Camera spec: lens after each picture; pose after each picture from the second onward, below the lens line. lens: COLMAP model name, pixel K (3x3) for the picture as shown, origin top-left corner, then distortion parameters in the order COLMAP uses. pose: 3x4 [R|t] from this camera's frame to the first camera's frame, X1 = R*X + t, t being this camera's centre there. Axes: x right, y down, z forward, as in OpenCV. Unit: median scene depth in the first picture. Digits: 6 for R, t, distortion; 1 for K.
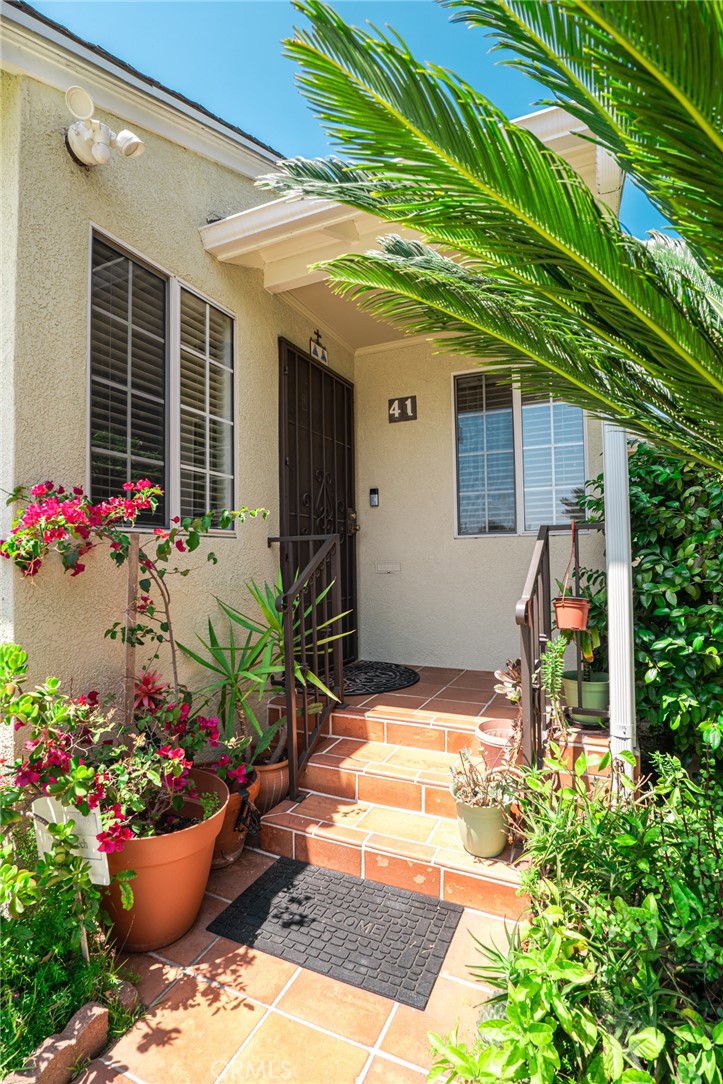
lens RADIAL K [[525.1, 0, 362.4], [0, 525.1, 537.9], [0, 0, 1]] dist [-0.001996, -0.000061]
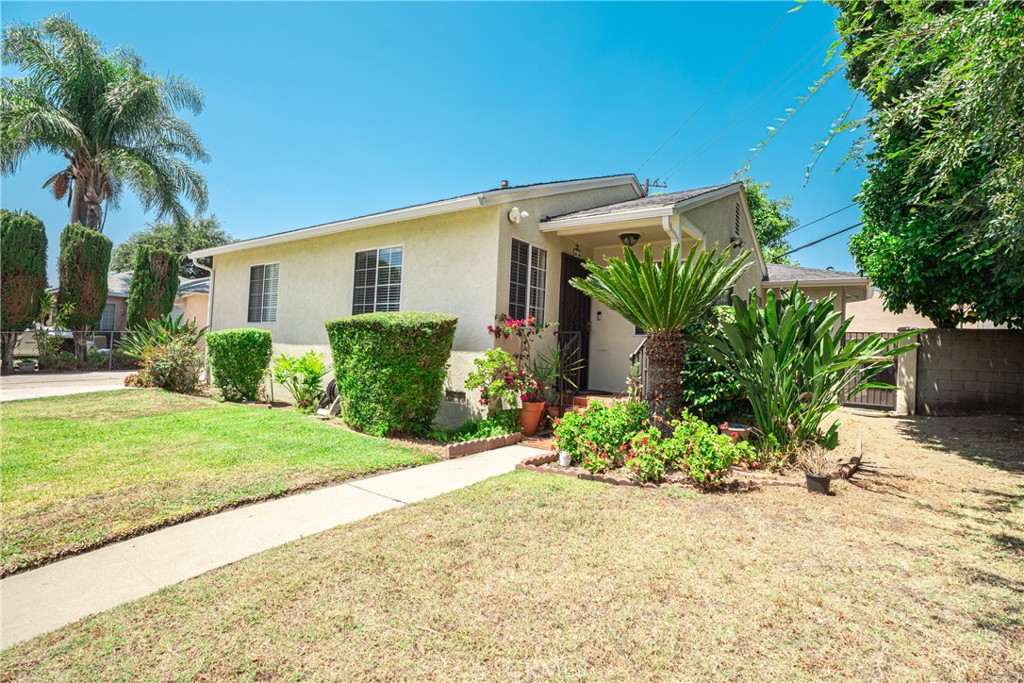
lens RADIAL K [[496.0, 0, 514.1], [0, 496.0, 337.8], [0, 0, 1]] dist [-0.001996, -0.000061]
pose [[0.980463, 0.056987, -0.188270, 0.116097], [-0.055896, 0.998375, 0.011103, 0.016610], [0.188597, -0.000363, 0.982055, -1.807837]]
